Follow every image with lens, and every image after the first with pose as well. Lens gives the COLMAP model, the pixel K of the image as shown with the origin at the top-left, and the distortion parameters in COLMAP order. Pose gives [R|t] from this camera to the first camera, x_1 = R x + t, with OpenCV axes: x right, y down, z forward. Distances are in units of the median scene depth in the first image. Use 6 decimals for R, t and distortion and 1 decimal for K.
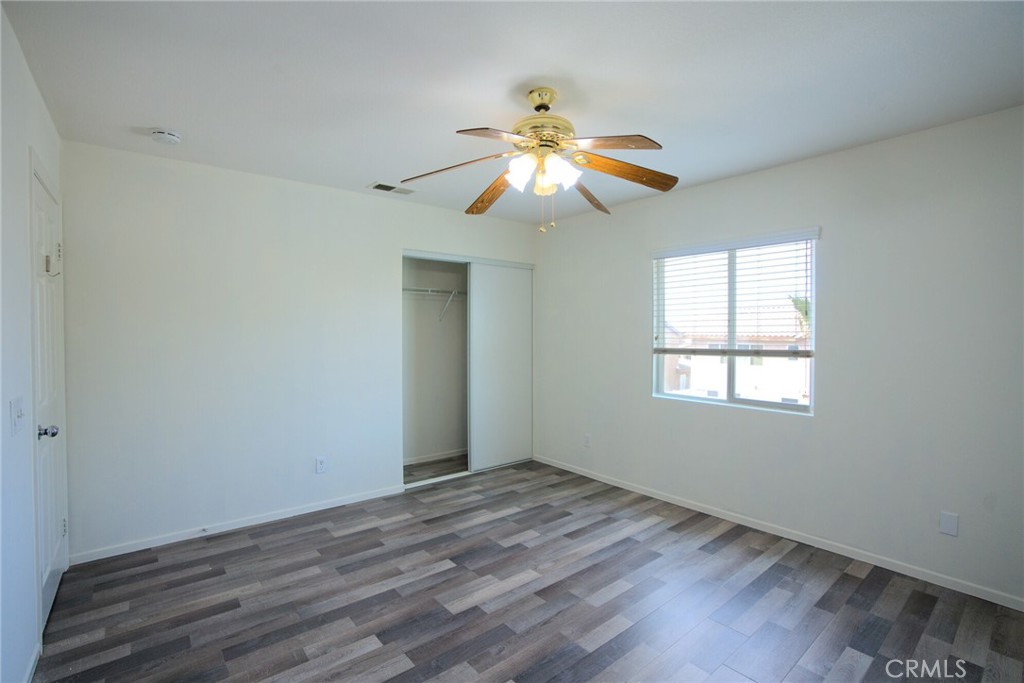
lens RADIAL K [[480.4, 0, 509.6], [0, 480.4, 338.9], [0, 0, 1]] dist [-0.076392, 0.031147]
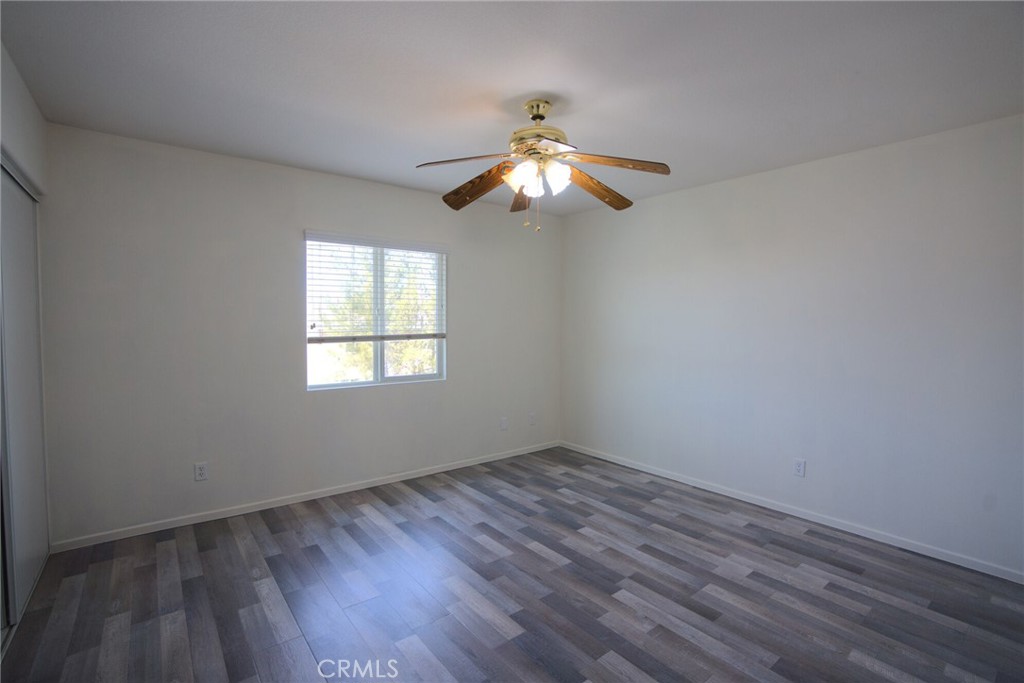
lens RADIAL K [[480.4, 0, 509.6], [0, 480.4, 338.9], [0, 0, 1]] dist [-0.076392, 0.031147]
pose [[-0.004930, -0.039531, 0.999206, -0.689551], [0.011061, 0.999155, 0.039583, -0.011245], [-0.999927, 0.011247, -0.004488, 0.704963]]
